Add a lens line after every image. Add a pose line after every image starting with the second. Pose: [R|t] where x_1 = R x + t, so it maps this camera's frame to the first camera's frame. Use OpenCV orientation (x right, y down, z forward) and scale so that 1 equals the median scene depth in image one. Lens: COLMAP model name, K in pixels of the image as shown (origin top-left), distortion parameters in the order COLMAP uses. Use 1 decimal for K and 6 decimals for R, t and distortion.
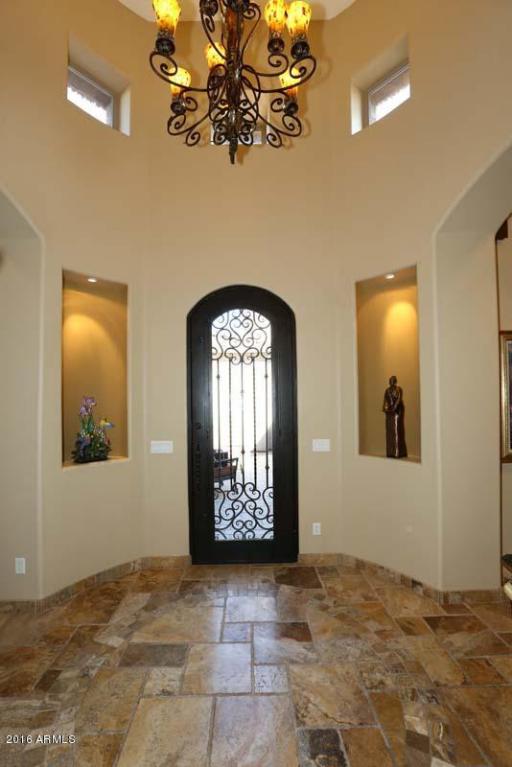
lens RADIAL K [[360.3, 0, 254.3], [0, 360.3, 386.4], [0, 0, 1]] dist [0.002664, 0.001129]
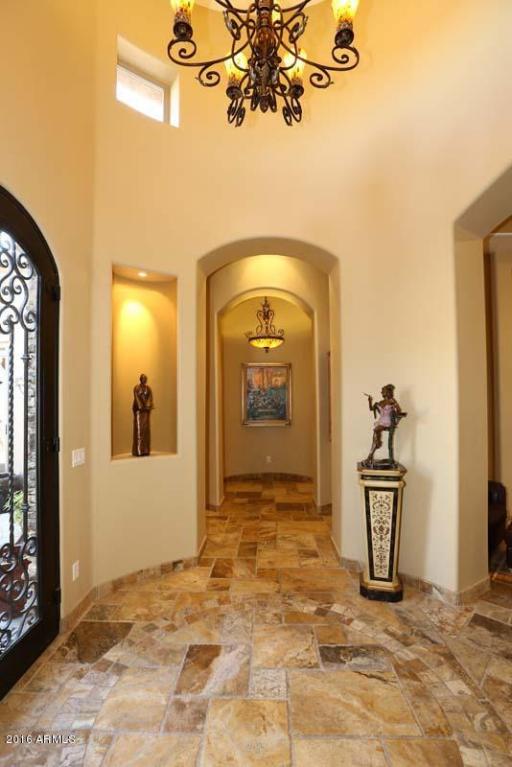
lens RADIAL K [[362.8, 0, 256.8], [0, 362.8, 387.4], [0, 0, 1]] dist [-0.000843, 0.000508]
pose [[0.007760, 0.061262, 0.998092, -0.858915], [-0.040600, 0.997318, -0.060899, 0.077628], [-0.999145, -0.040050, 0.010226, 0.938045]]
